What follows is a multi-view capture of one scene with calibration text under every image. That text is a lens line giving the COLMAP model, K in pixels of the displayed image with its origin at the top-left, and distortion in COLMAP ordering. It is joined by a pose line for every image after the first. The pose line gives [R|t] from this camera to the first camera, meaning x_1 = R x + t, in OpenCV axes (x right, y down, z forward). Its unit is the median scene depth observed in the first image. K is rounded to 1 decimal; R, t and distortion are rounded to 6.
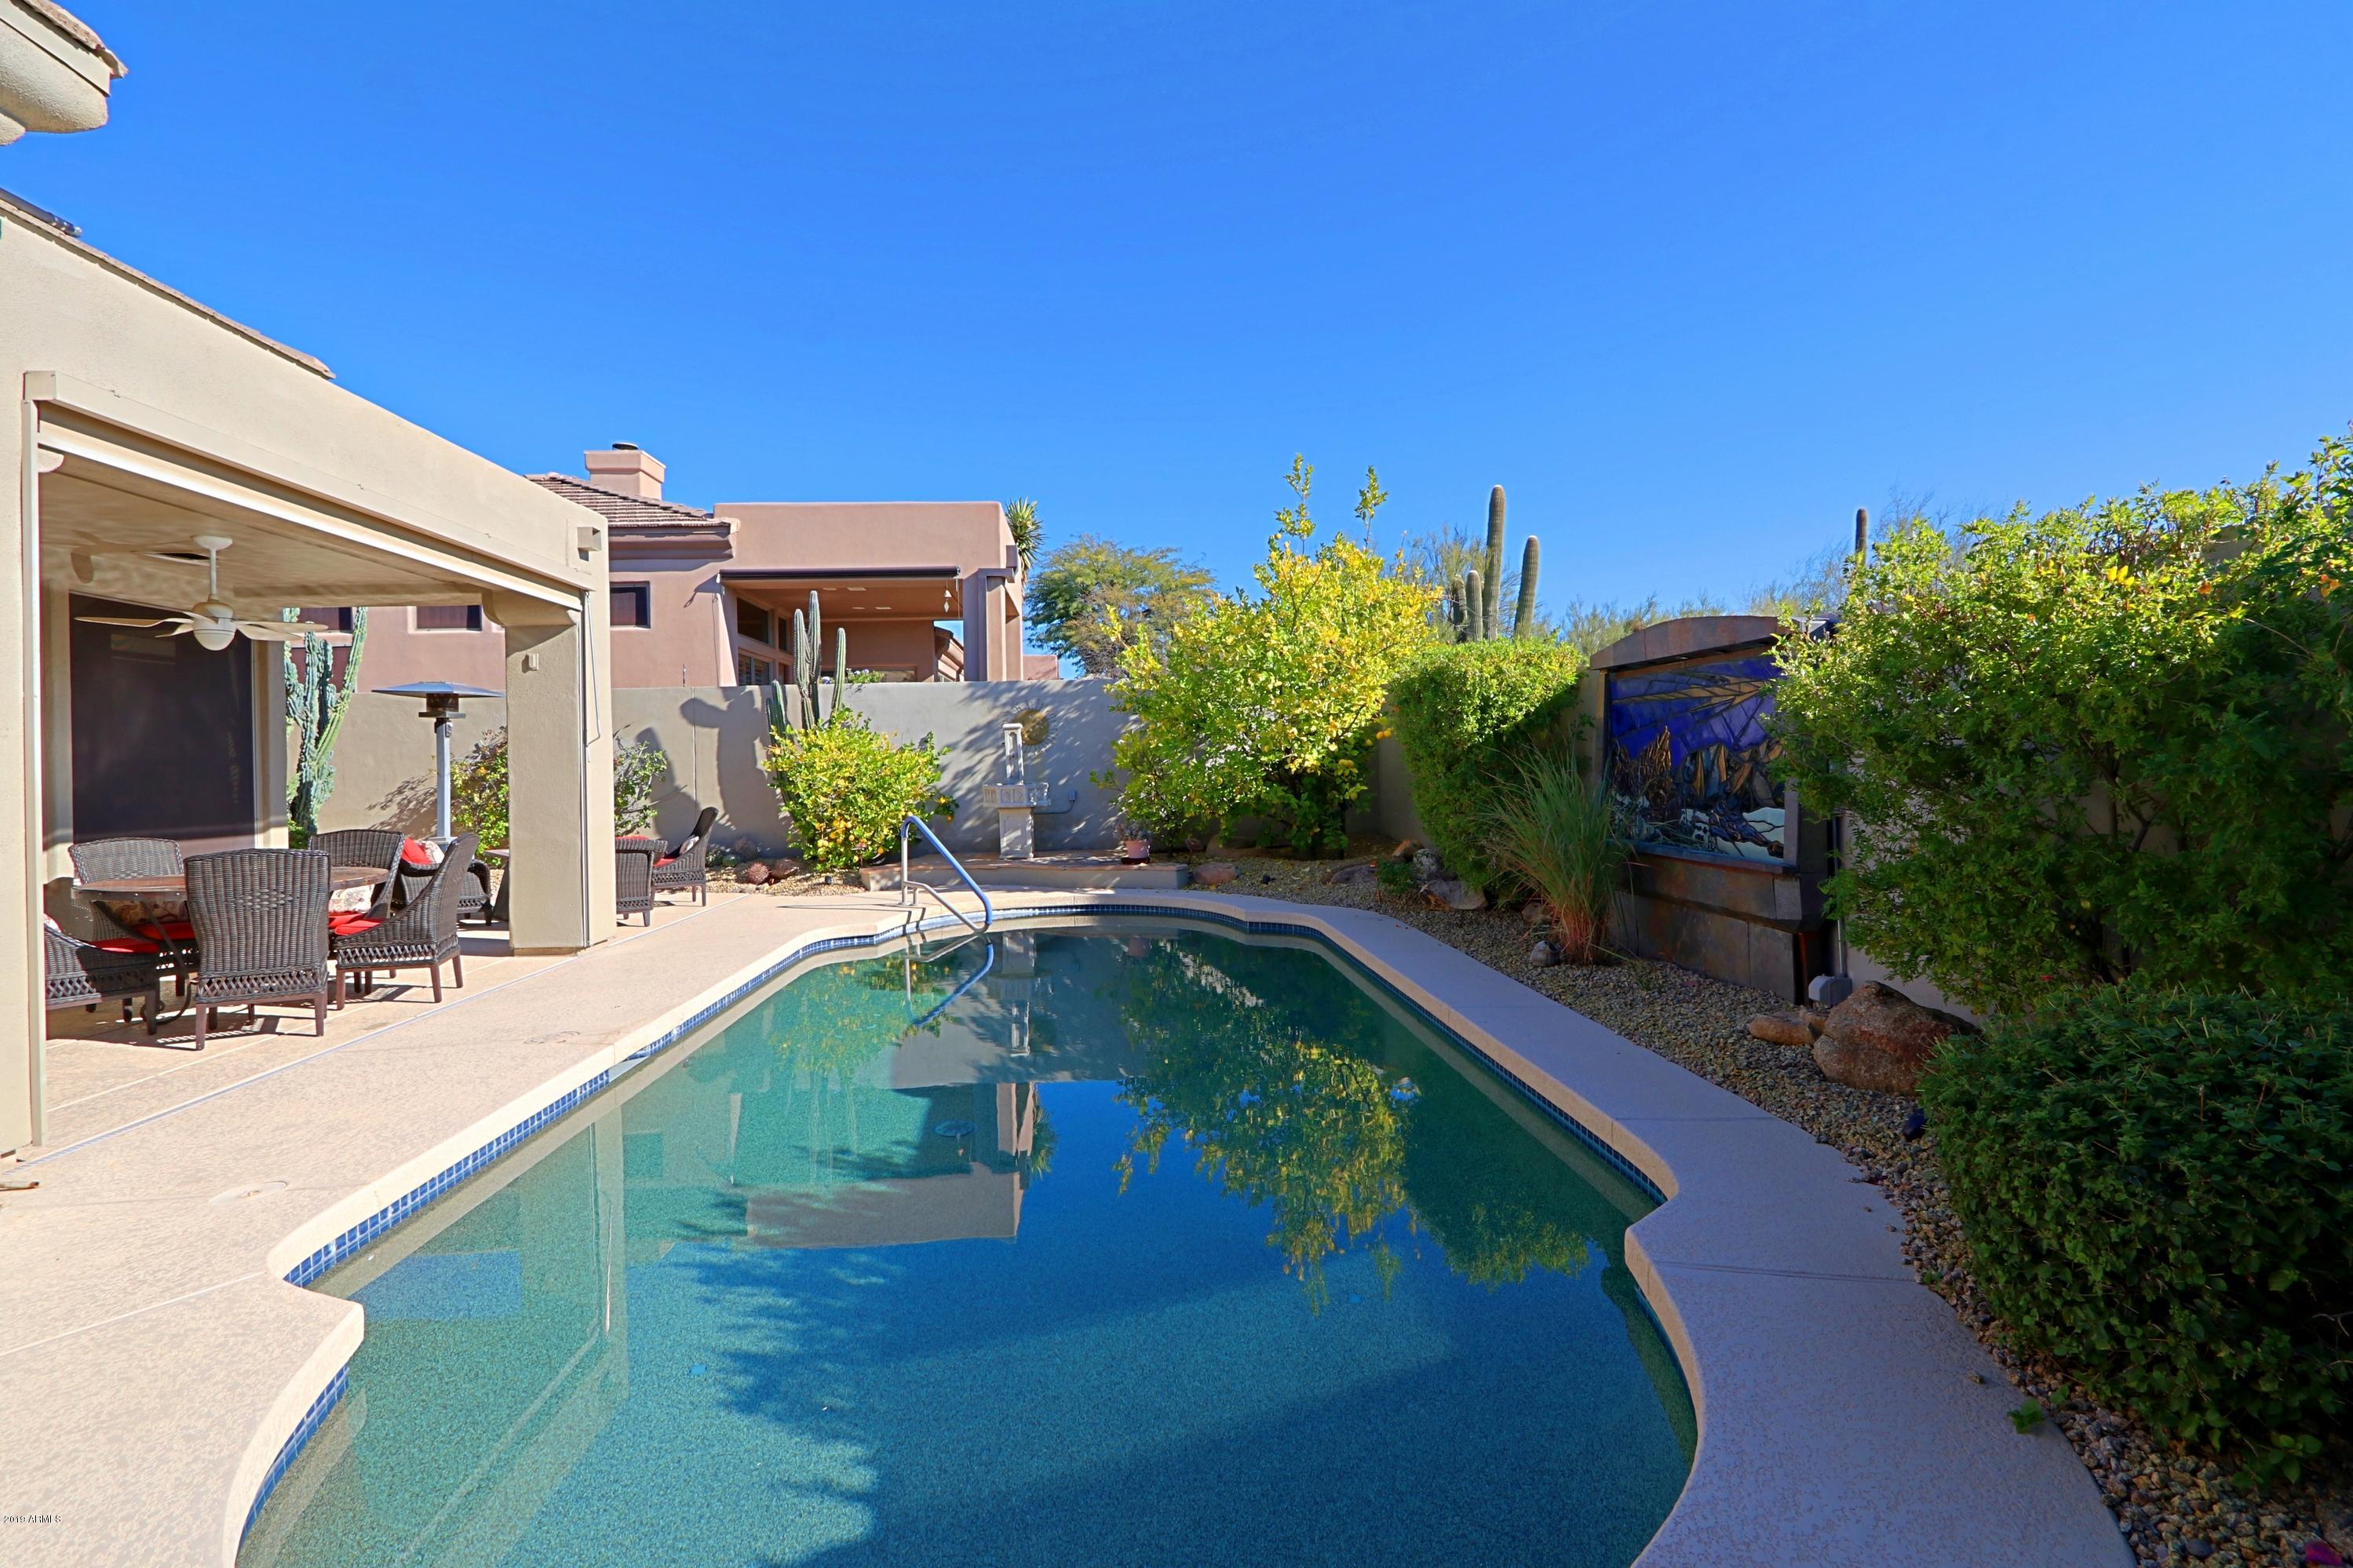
lens RADIAL K [[1078.6, 0, 1160.0], [0, 1078.6, 767.6], [0, 0, 1]] dist [-0.018081, 0.003682]
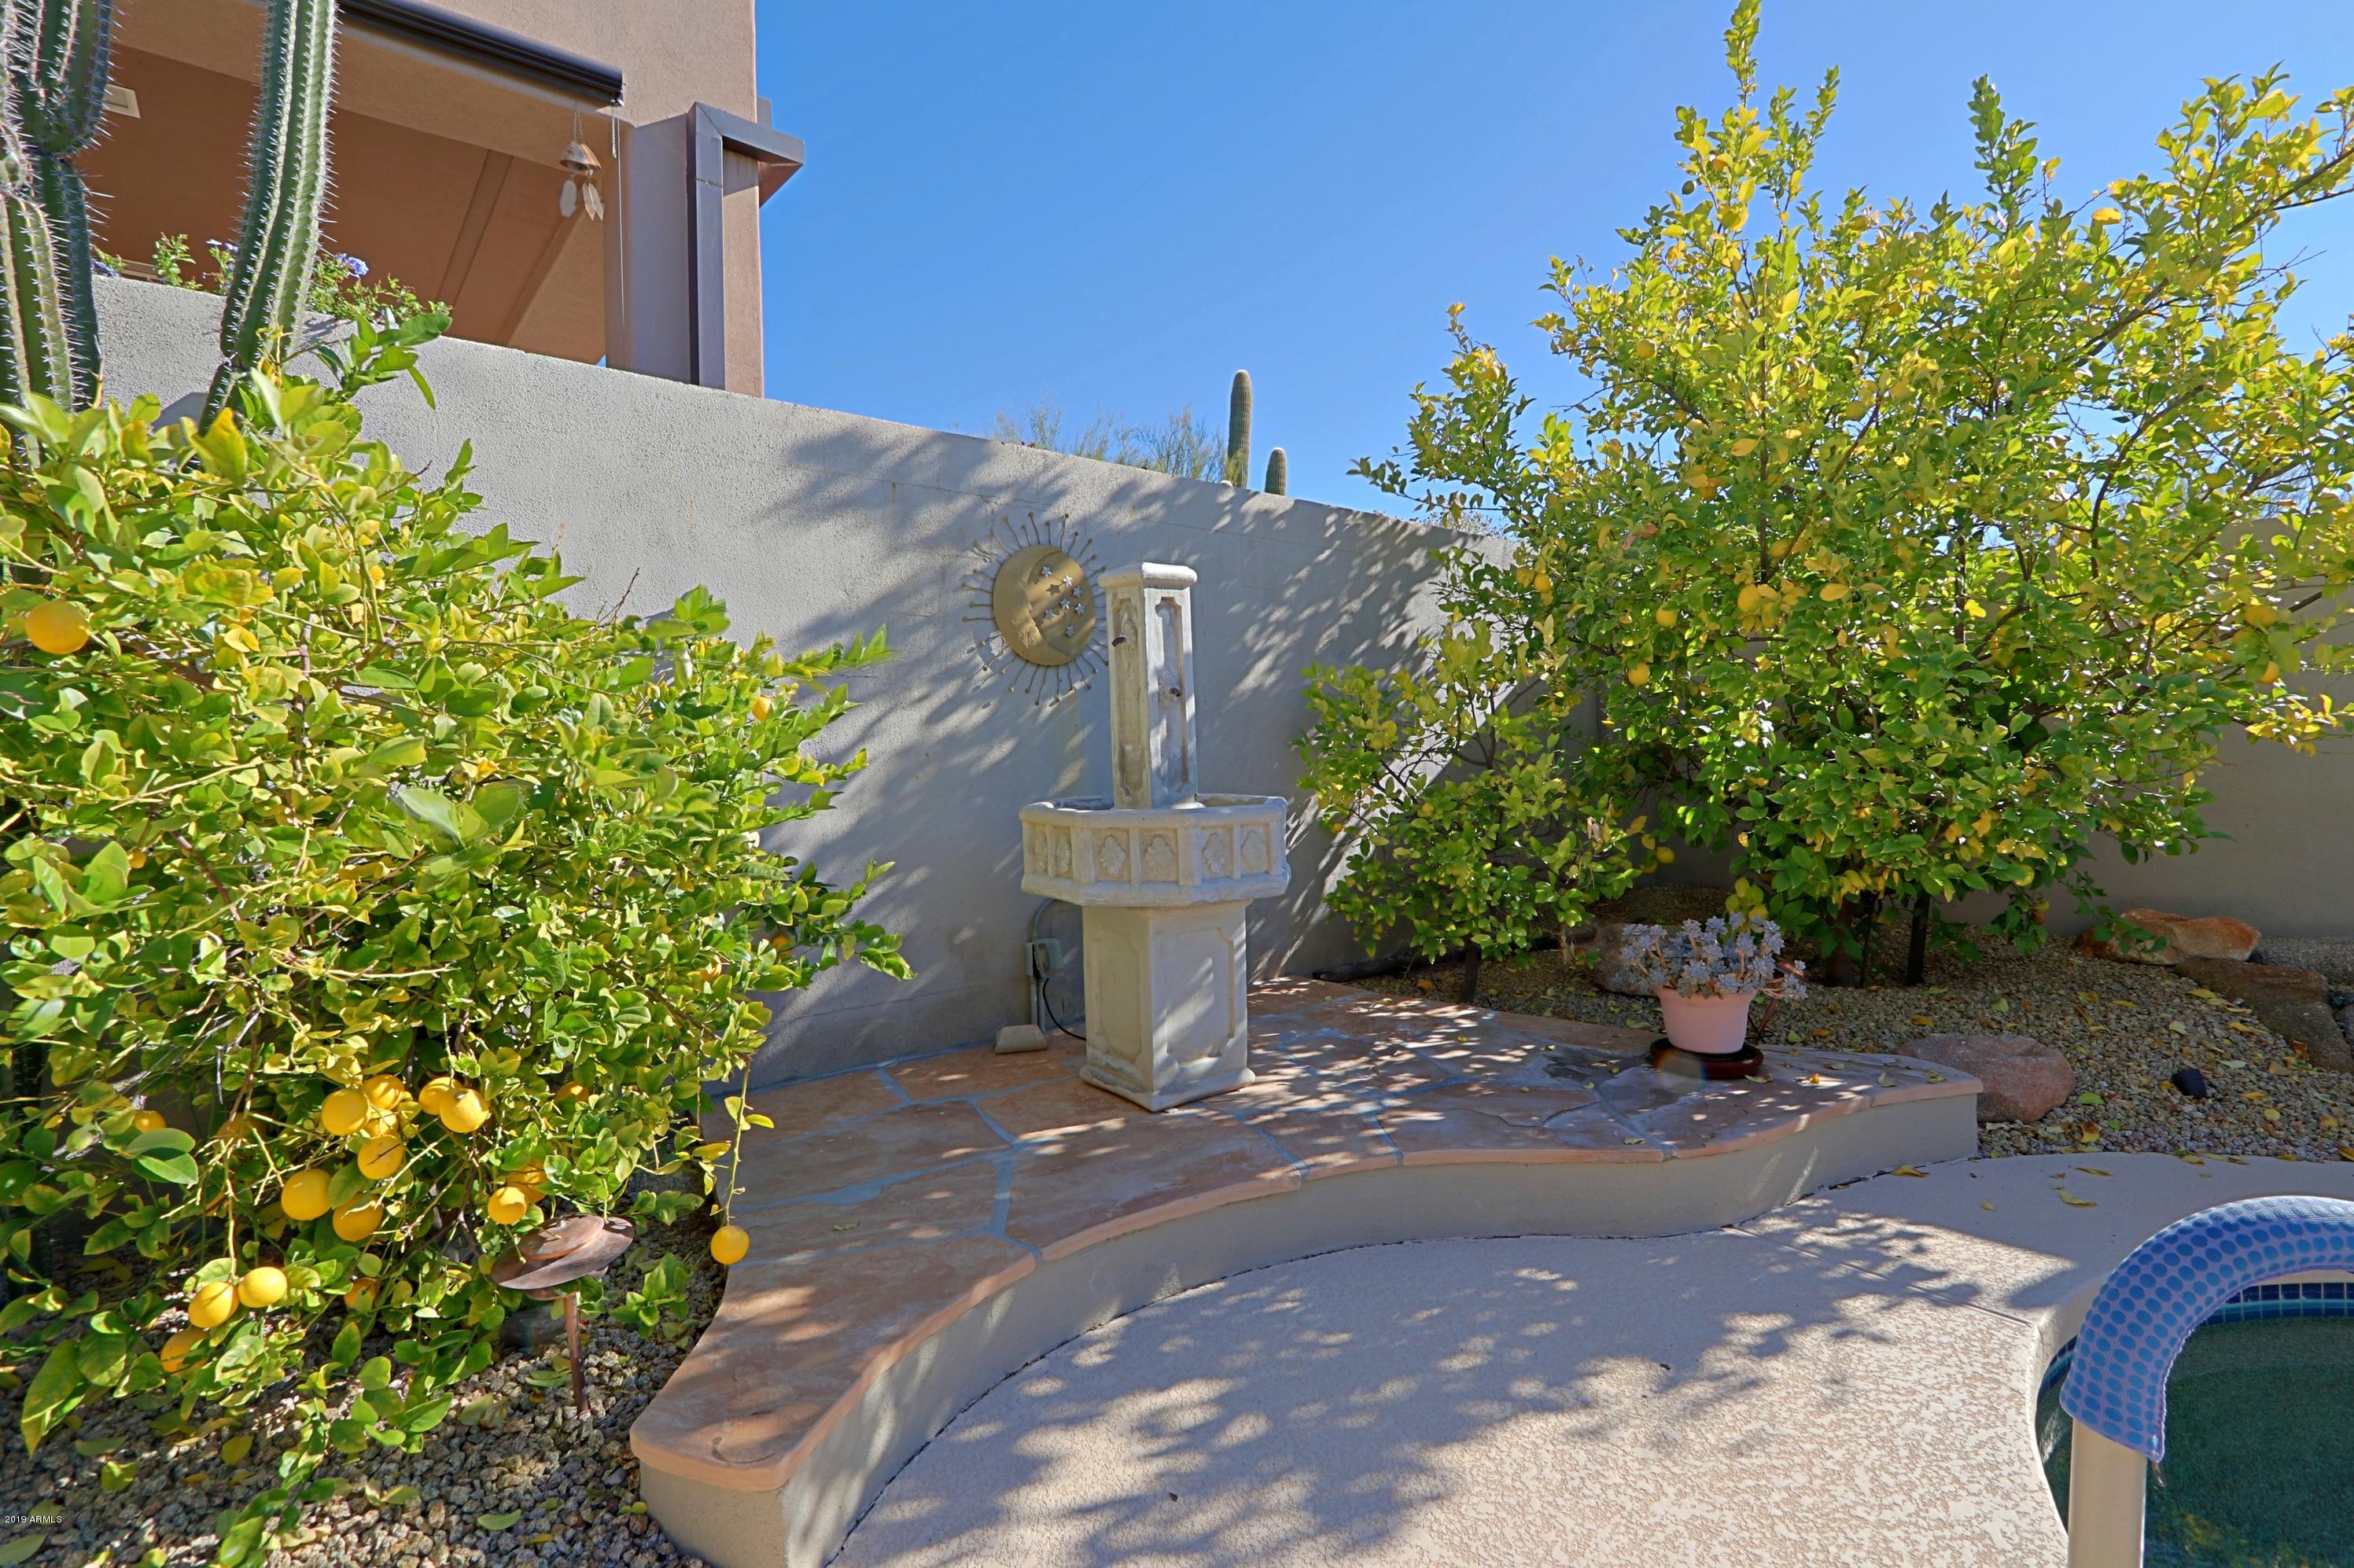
lens RADIAL K [[1079.0, 0, 1160.5], [0, 1079.0, 767.6], [0, 0, 1]] dist [-0.018081, 0.003682]
pose [[0.805902, -0.004894, 0.592029, -0.308802], [0.004103, 0.999988, 0.002681, 0.006828], [-0.592035, 0.000269, 0.805912, 0.854893]]
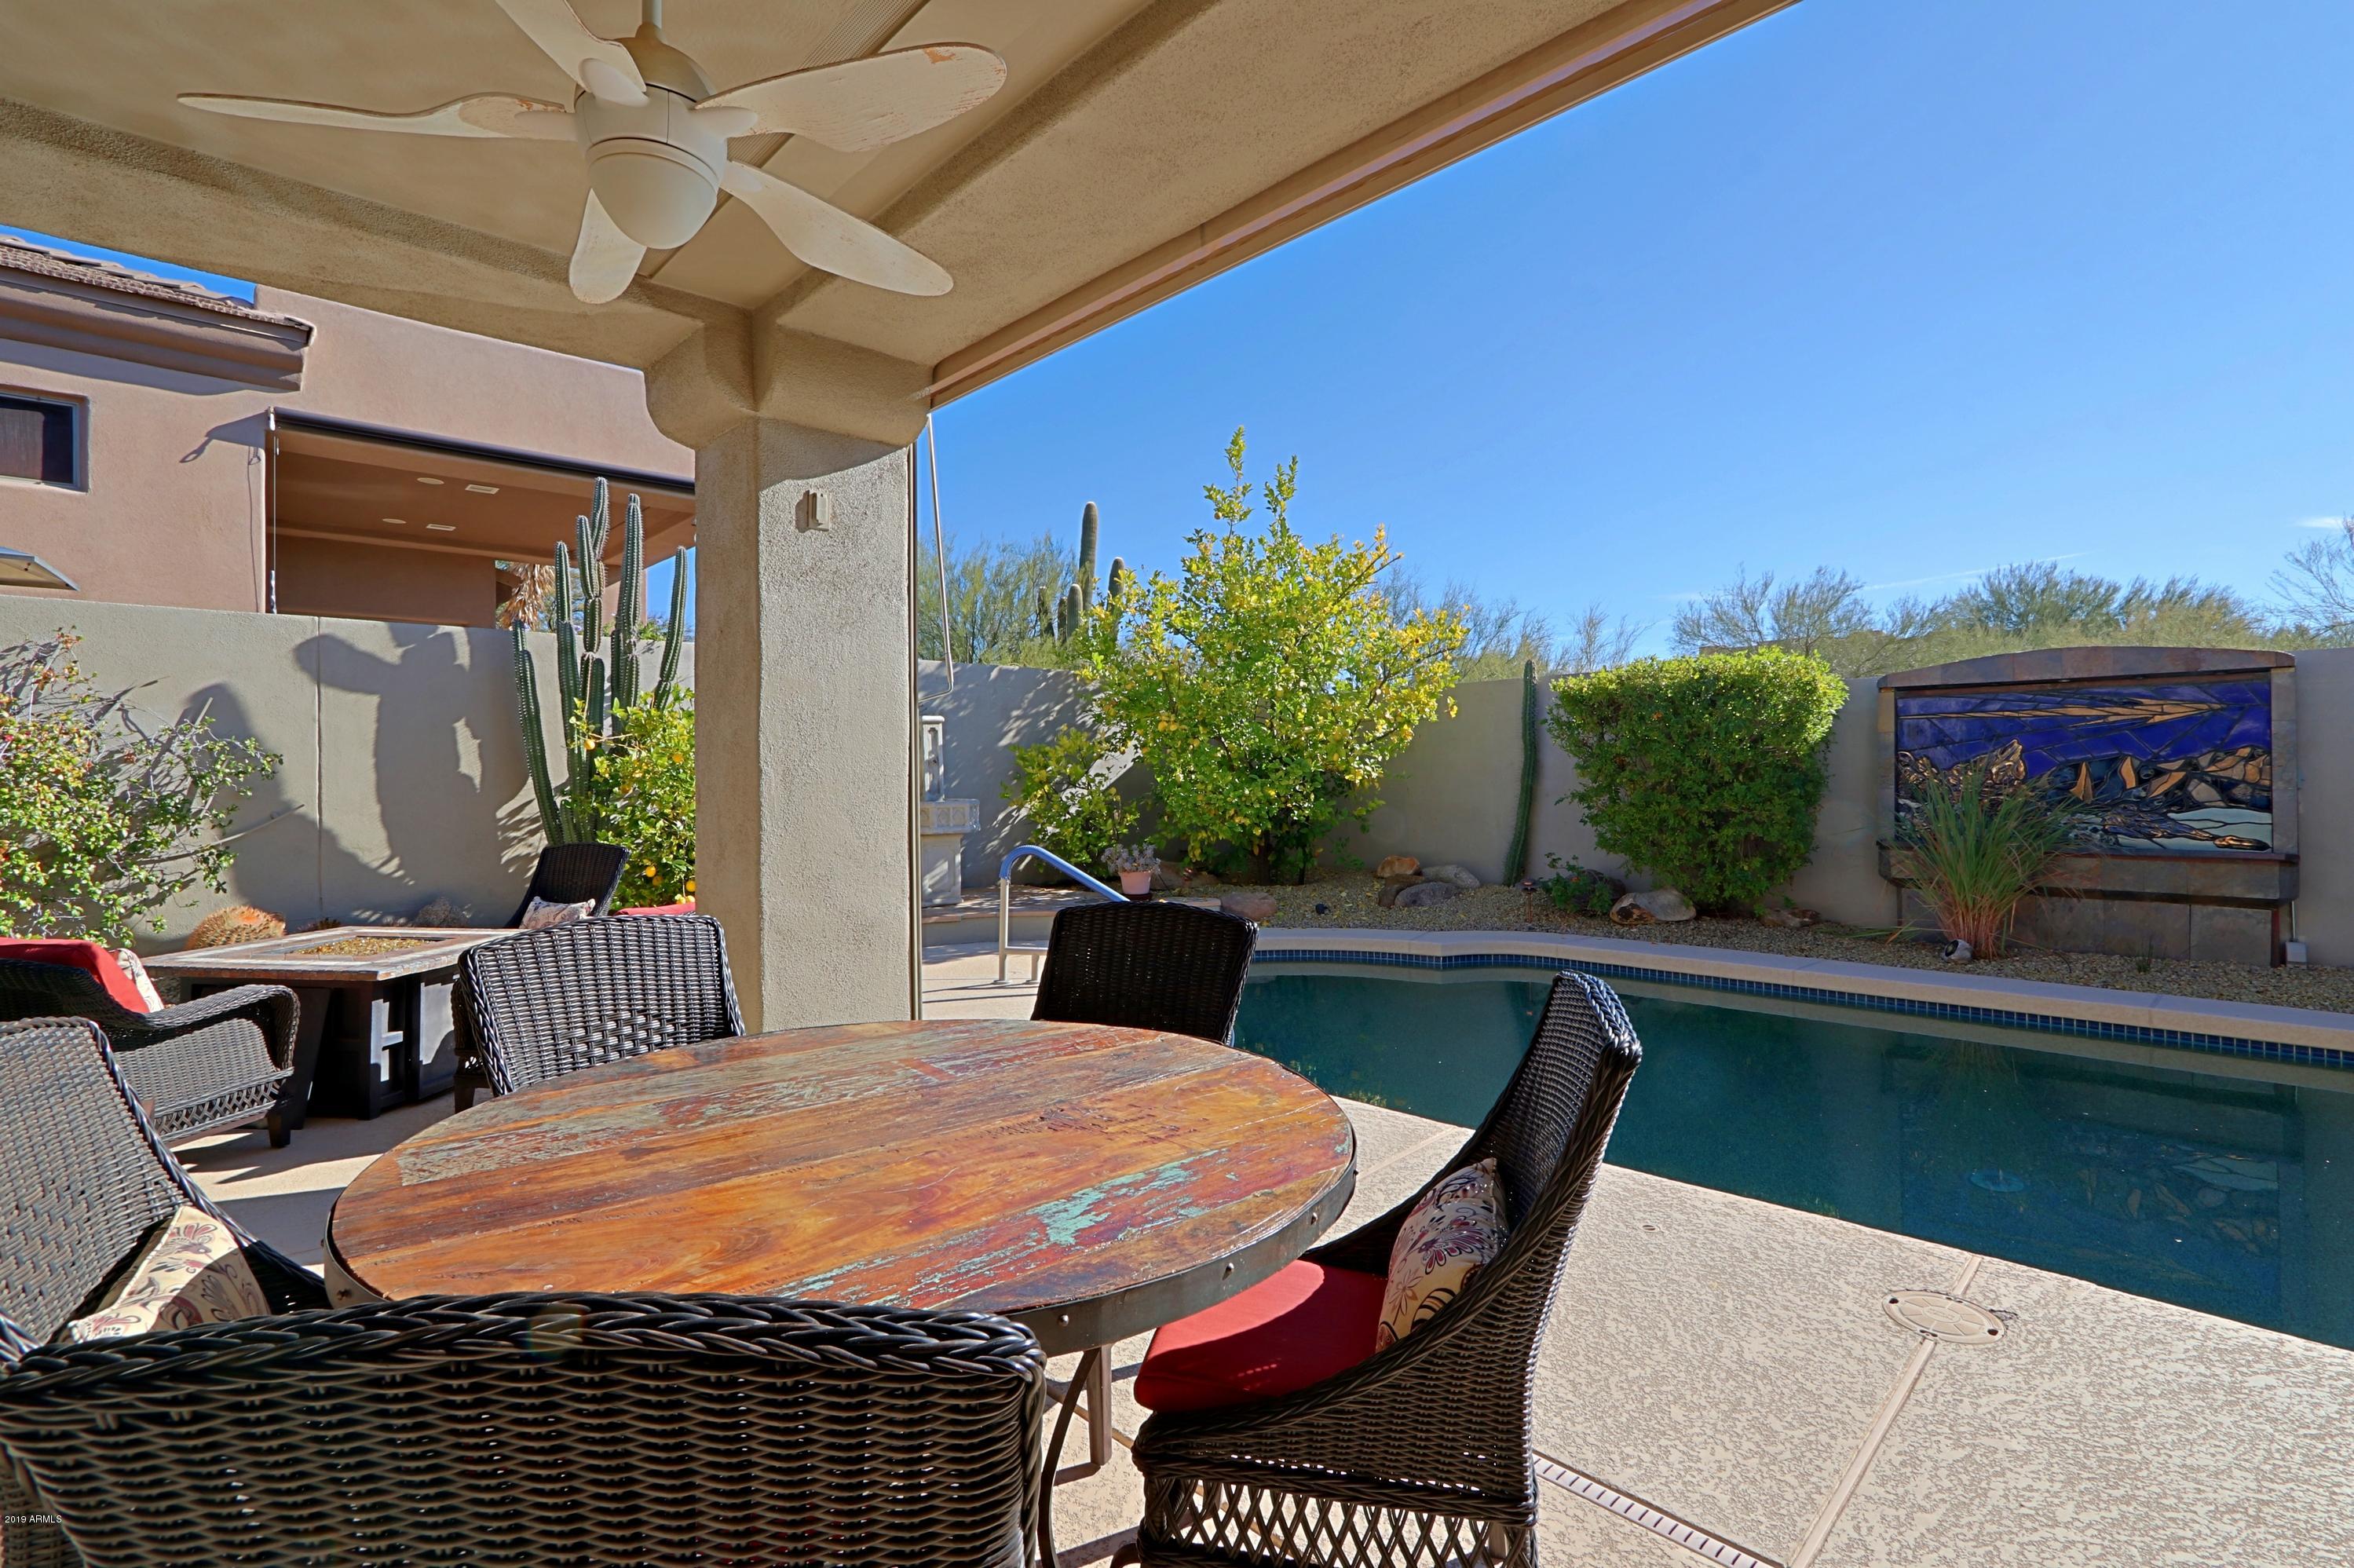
lens RADIAL K [[1079.1, 0, 1160.5], [0, 1079.1, 767.6], [0, 0, 1]] dist [-0.018081, 0.003682]
pose [[0.768601, 0.018045, 0.639474, -0.509990], [-0.003446, 0.999704, -0.024069, 0.010989], [-0.639720, 0.016295, 0.768436, 0.383946]]
